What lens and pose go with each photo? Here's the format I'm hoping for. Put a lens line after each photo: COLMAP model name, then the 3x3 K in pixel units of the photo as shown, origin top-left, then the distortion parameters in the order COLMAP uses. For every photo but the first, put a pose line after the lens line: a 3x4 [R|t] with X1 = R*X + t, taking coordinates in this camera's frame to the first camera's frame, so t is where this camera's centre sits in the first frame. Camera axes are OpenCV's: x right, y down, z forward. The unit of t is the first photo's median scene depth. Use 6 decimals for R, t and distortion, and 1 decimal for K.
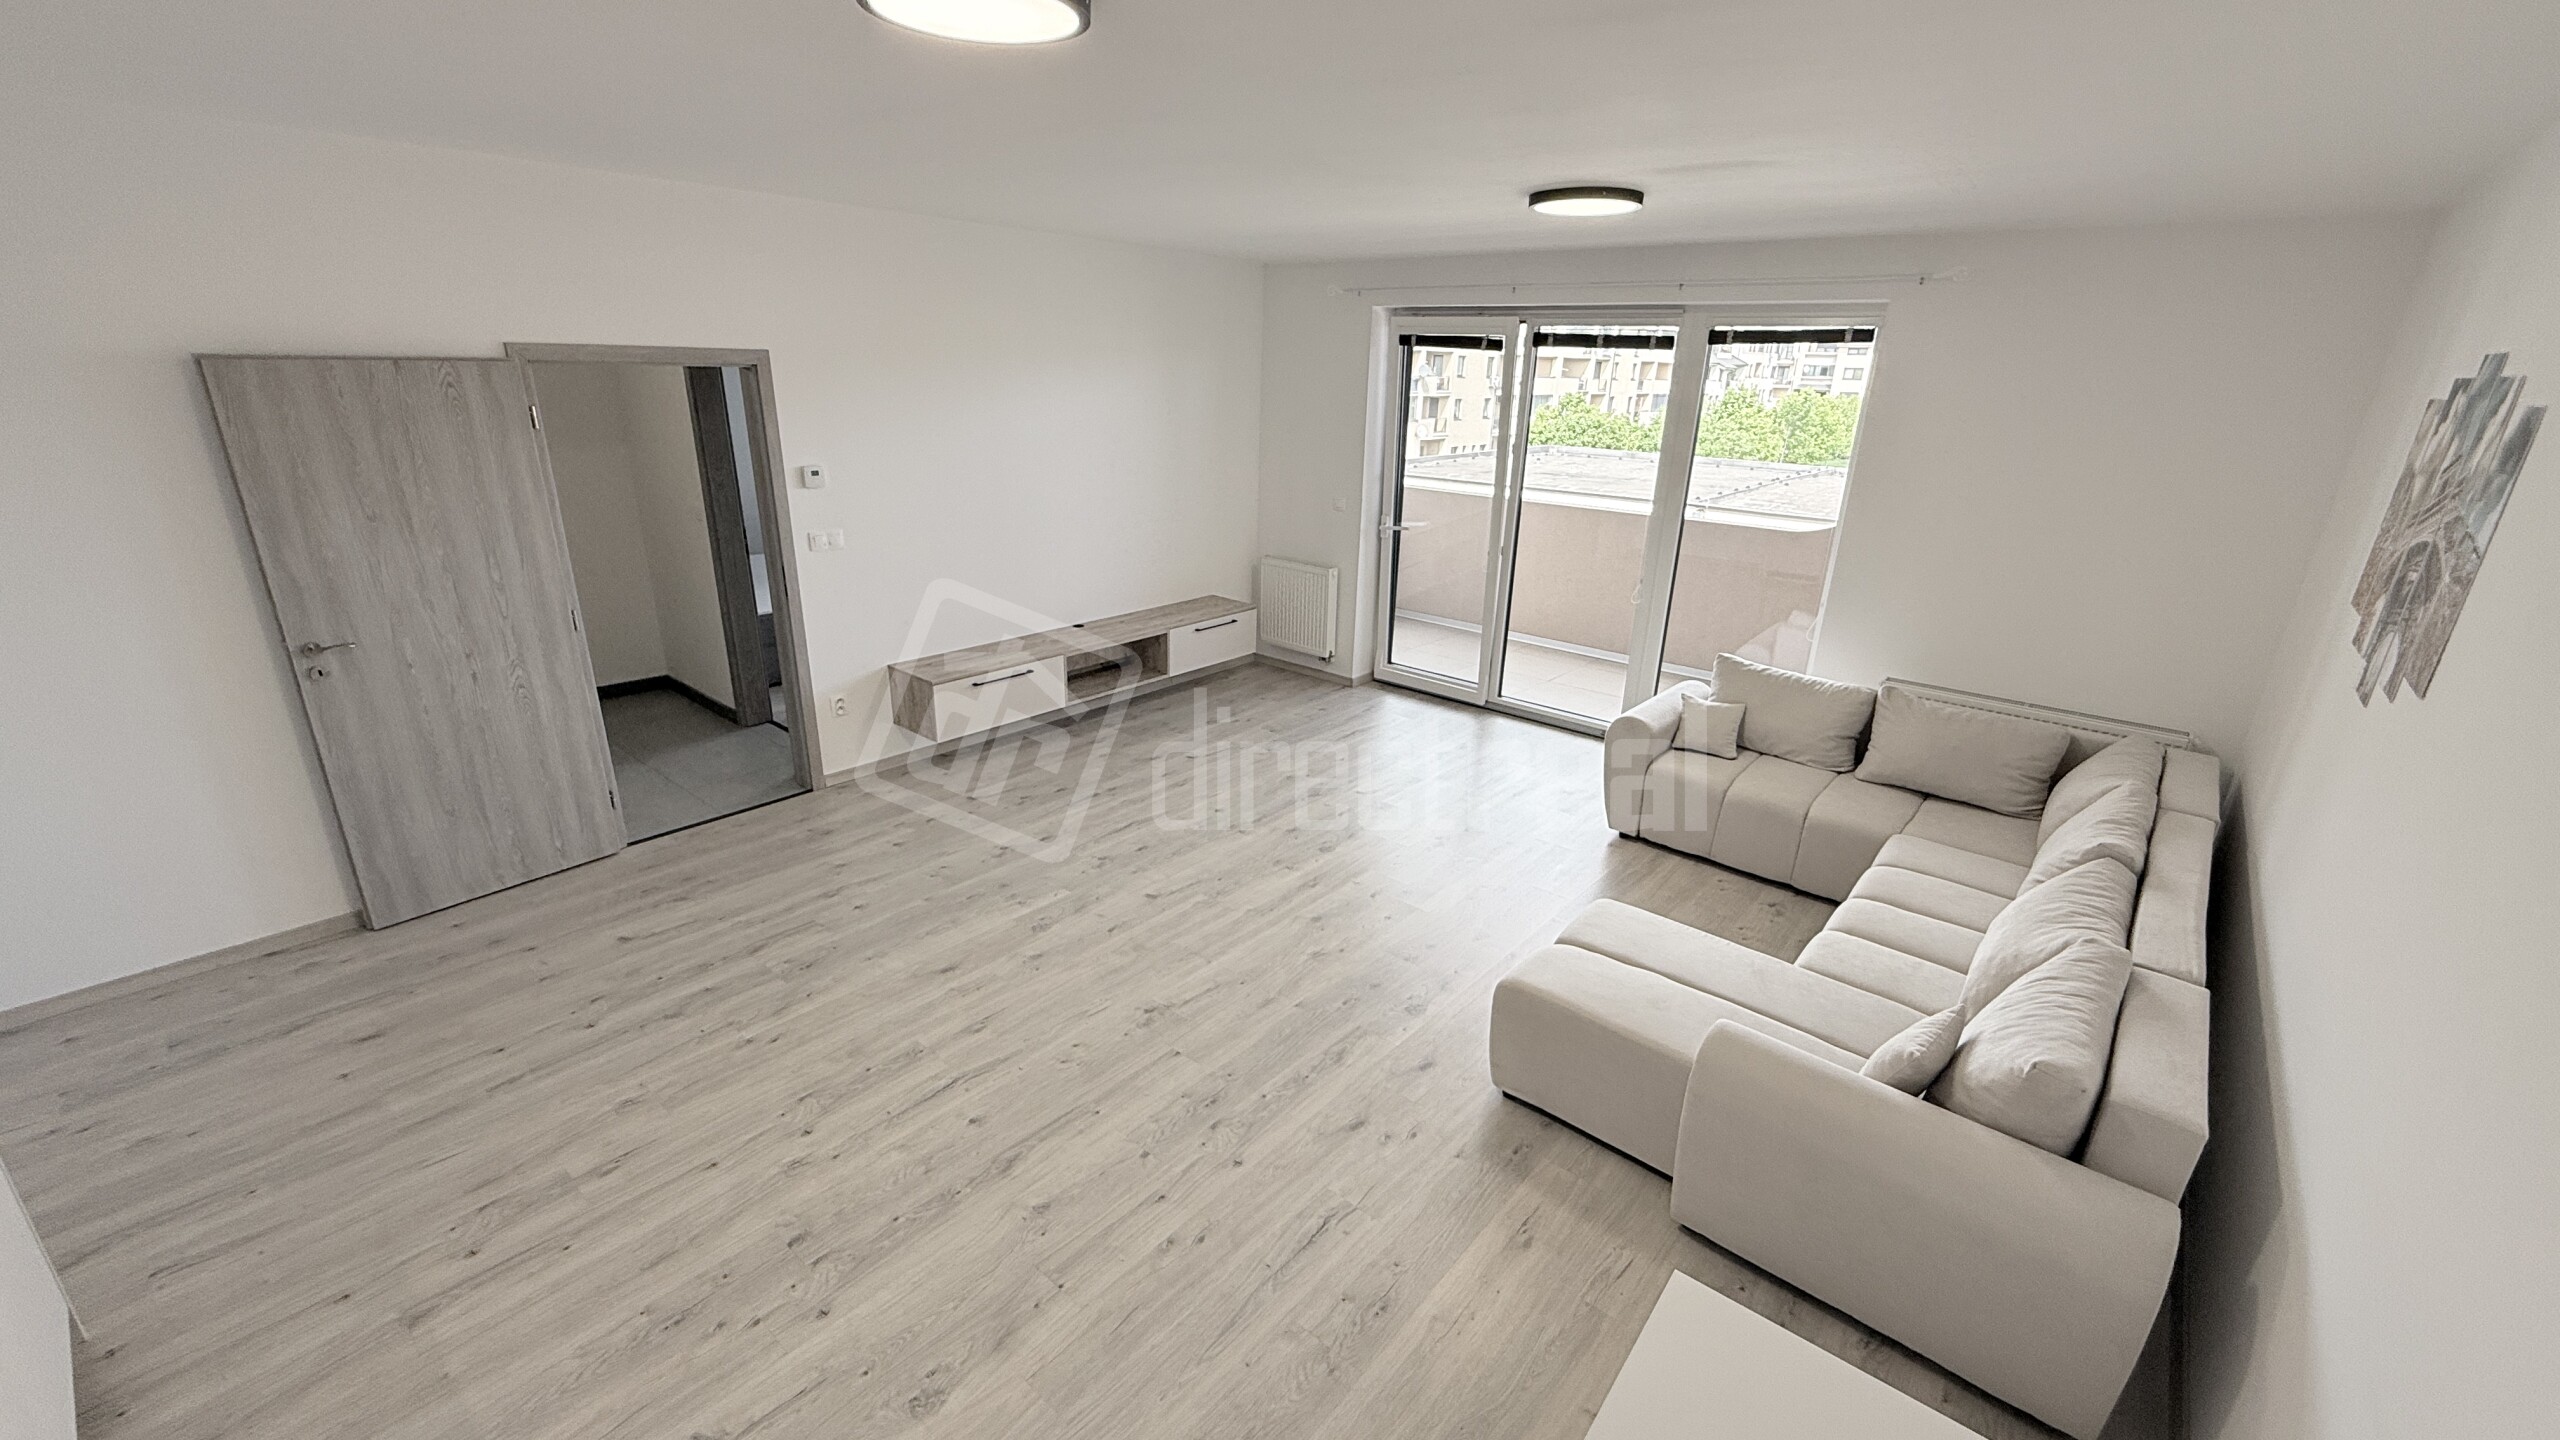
lens RADIAL K [[1019.2, 0, 1277.5], [0, 1019.2, 723.1], [0, 0, 1]] dist [0.000778, -0.000279]
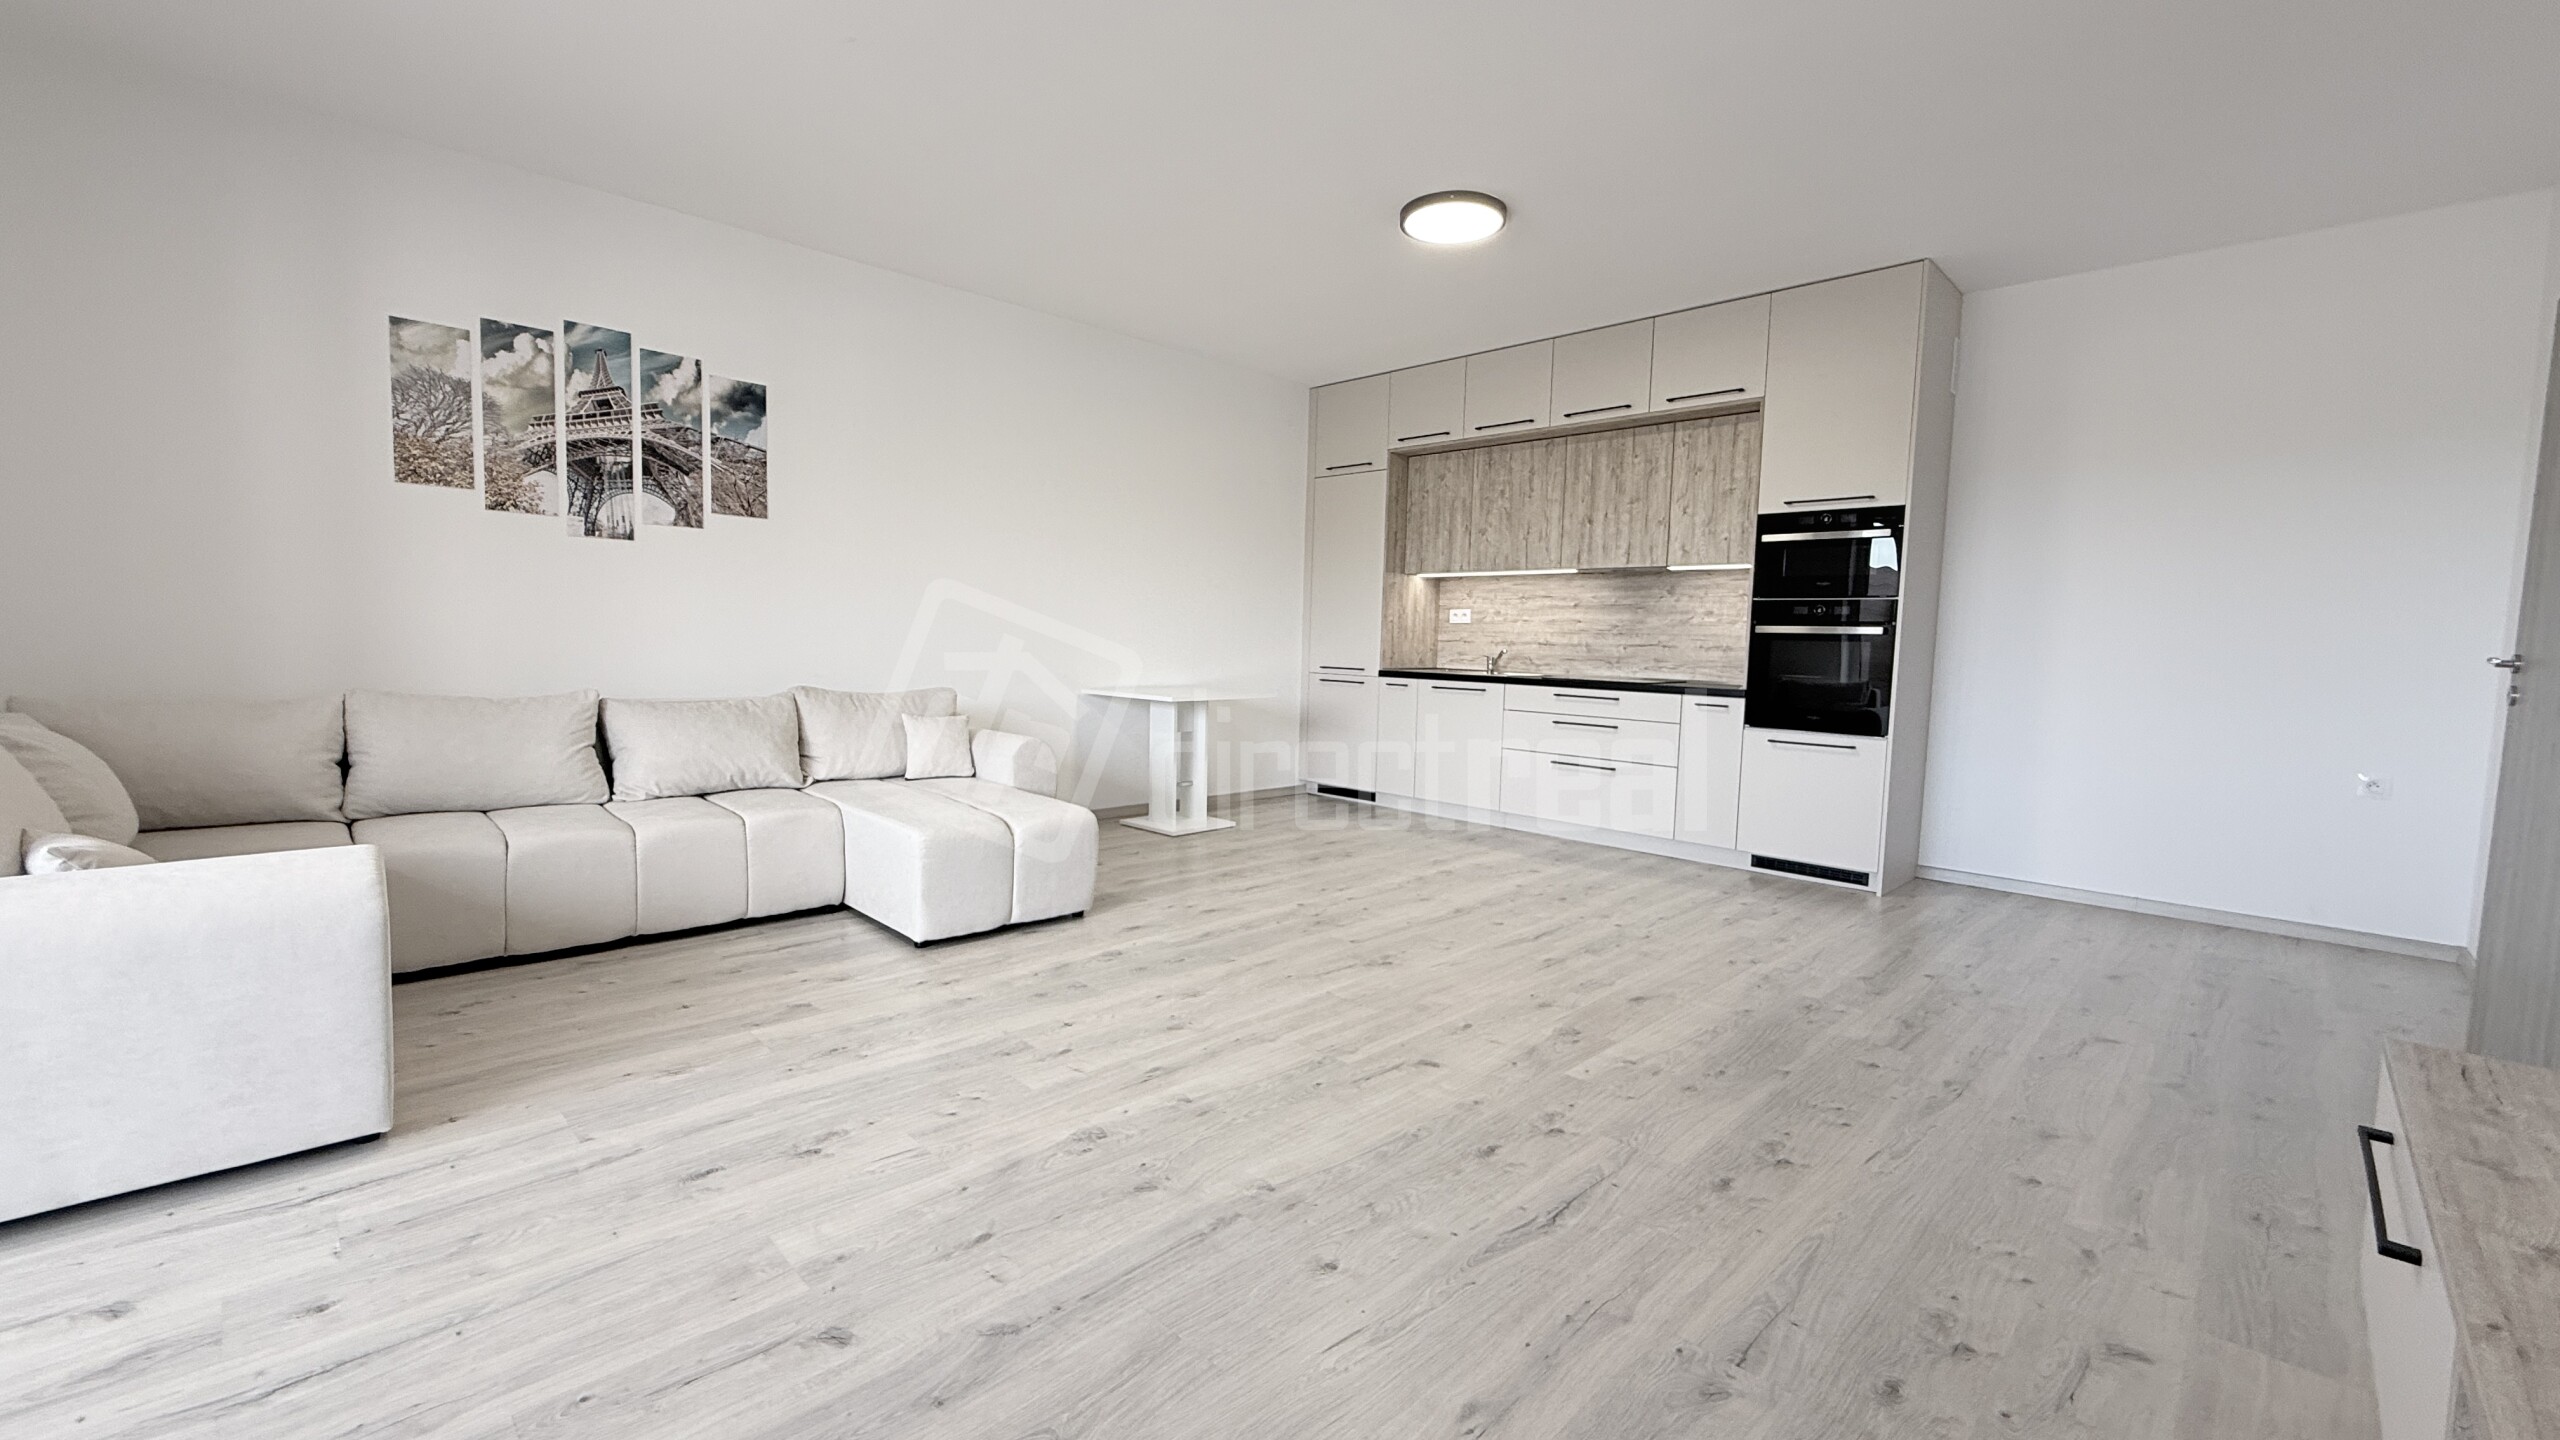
lens RADIAL K [[1023.3, 0, 1277.7], [0, 1023.3, 717.3], [0, 0, 1]] dist [0.000061, -0.000797]
pose [[-0.995361, -0.060217, 0.075032, -0.083083], [-0.024649, 0.913483, 0.406130, -0.332847], [-0.092996, 0.402397, -0.910730, 1.850992]]
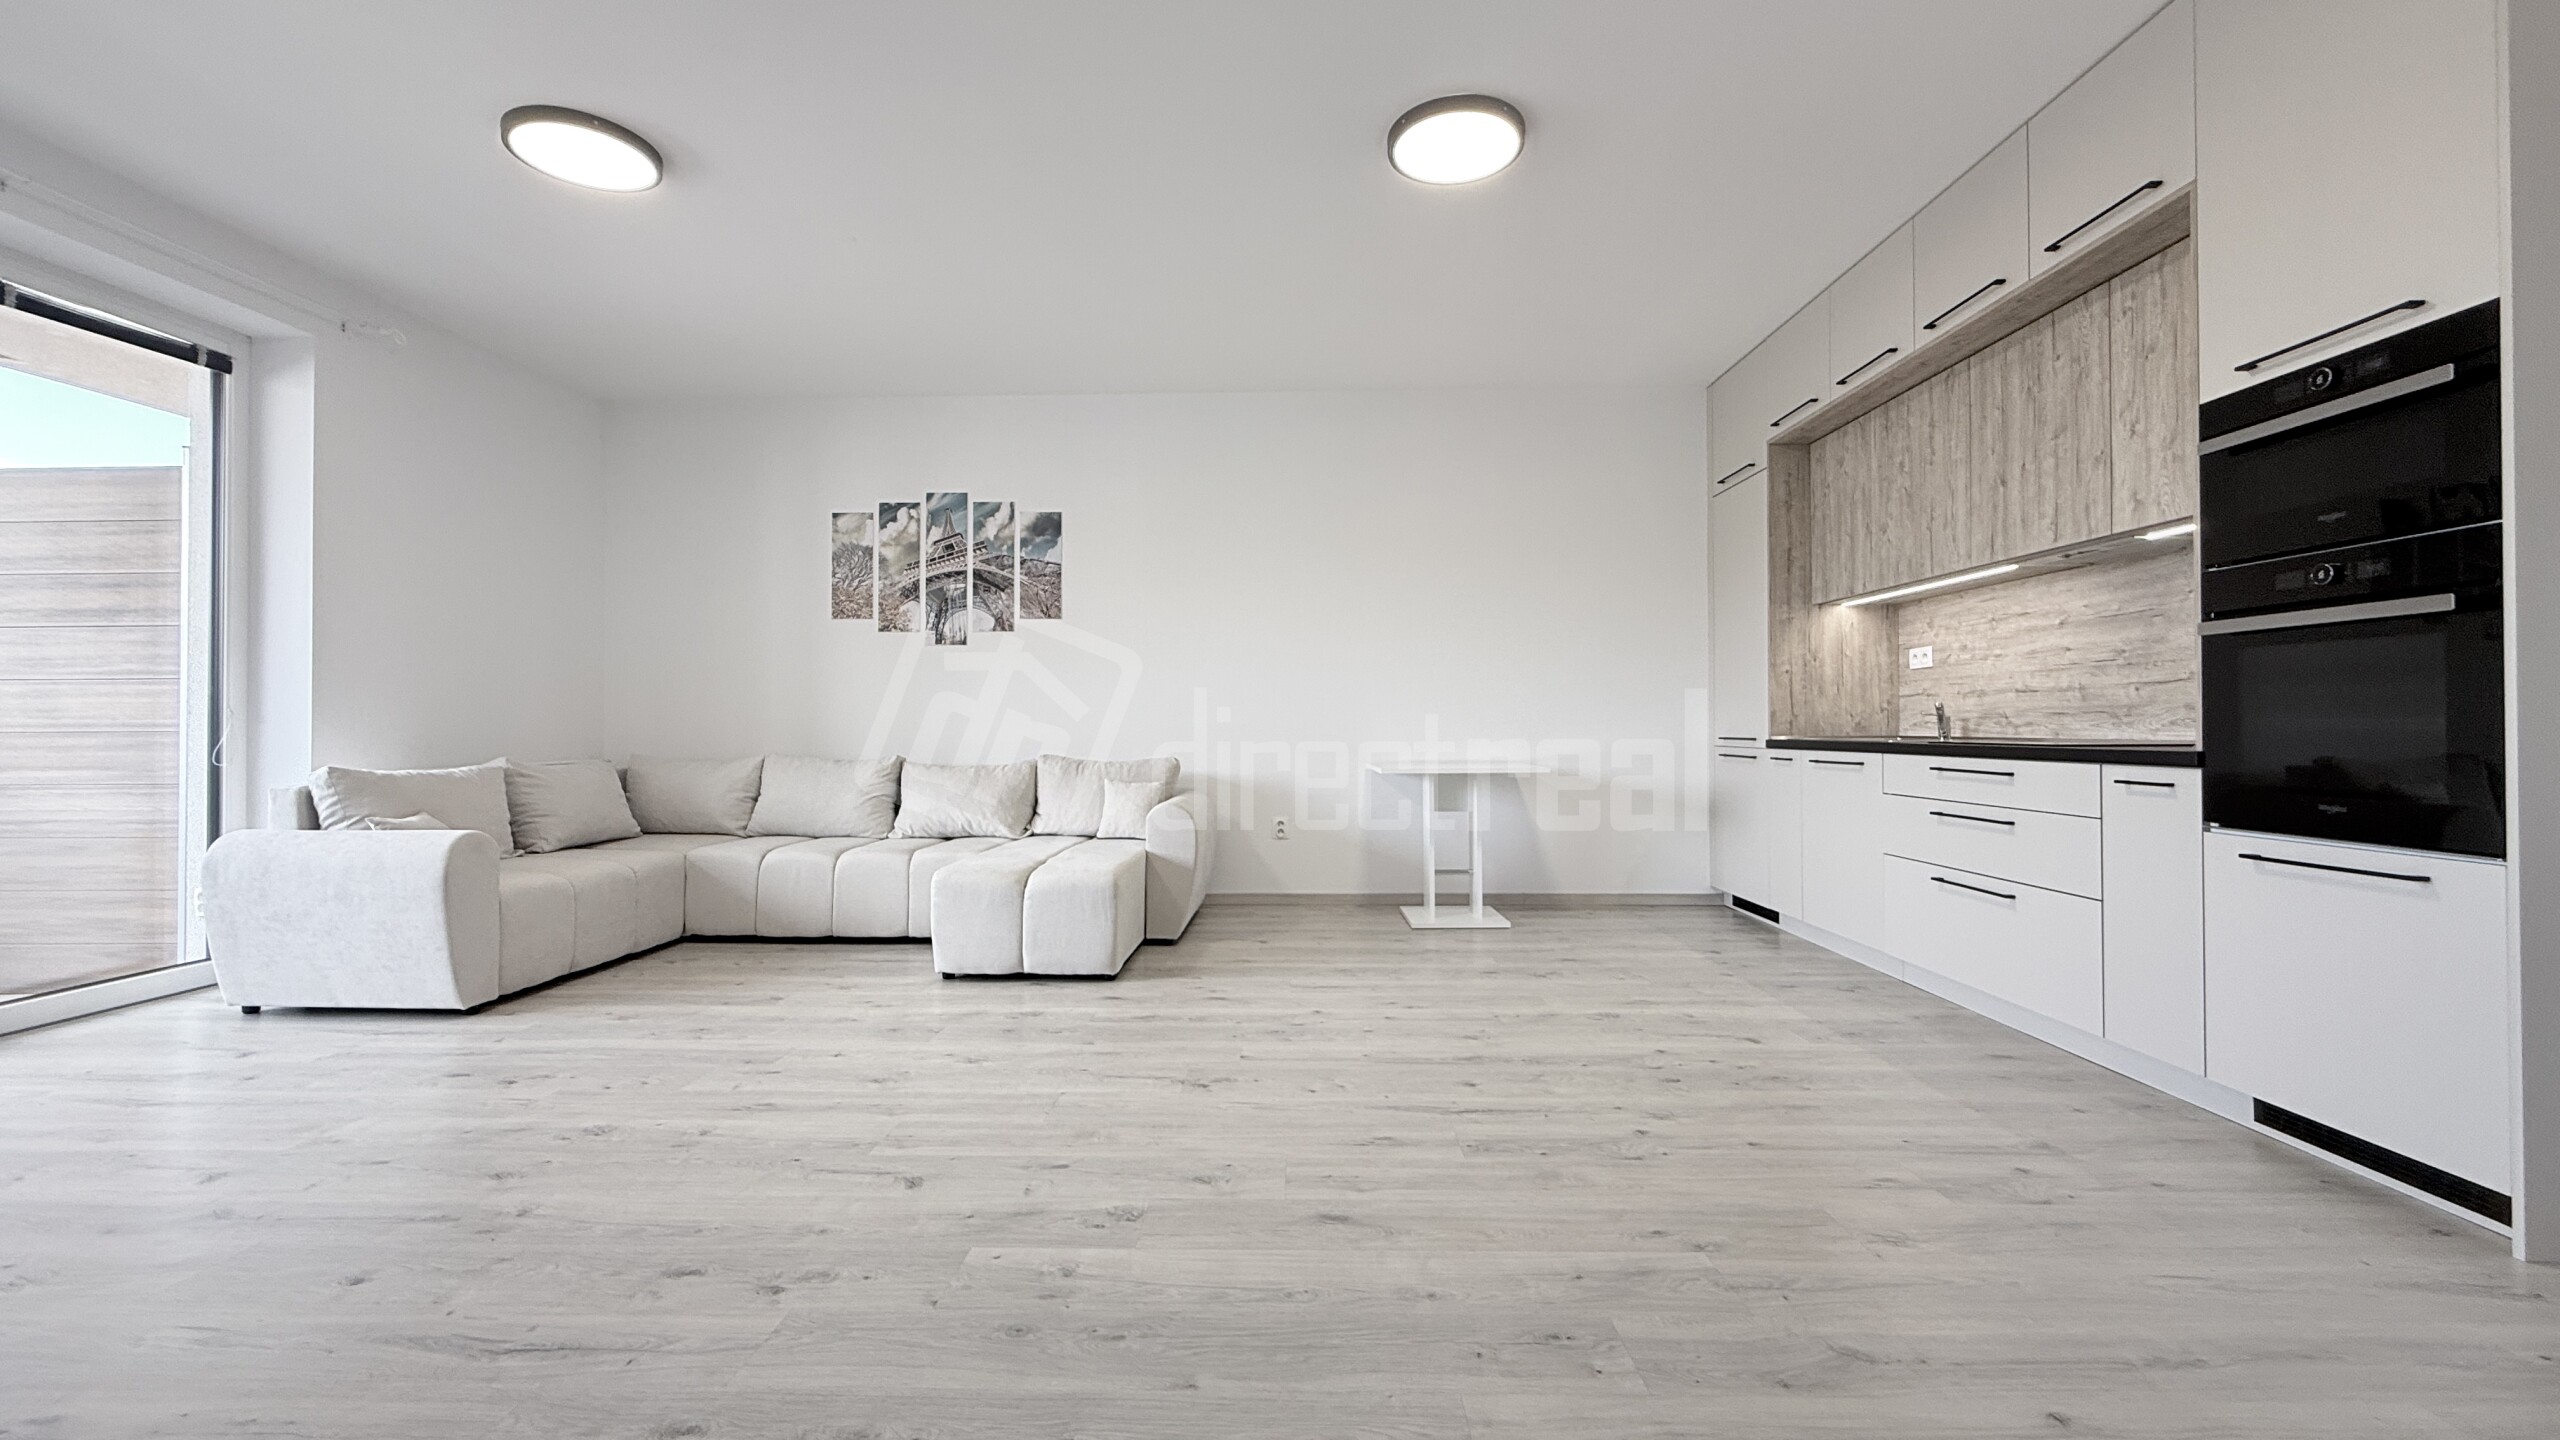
lens RADIAL K [[1021.1, 0, 1273.5], [0, 1021.1, 716.2], [0, 0, 1]] dist [0.000767, 0.000139]
pose [[-0.629110, -0.017523, 0.777119, -0.774379], [0.245210, 0.944225, 0.219798, -0.141103], [-0.737626, 0.328835, -0.589725, 1.359701]]
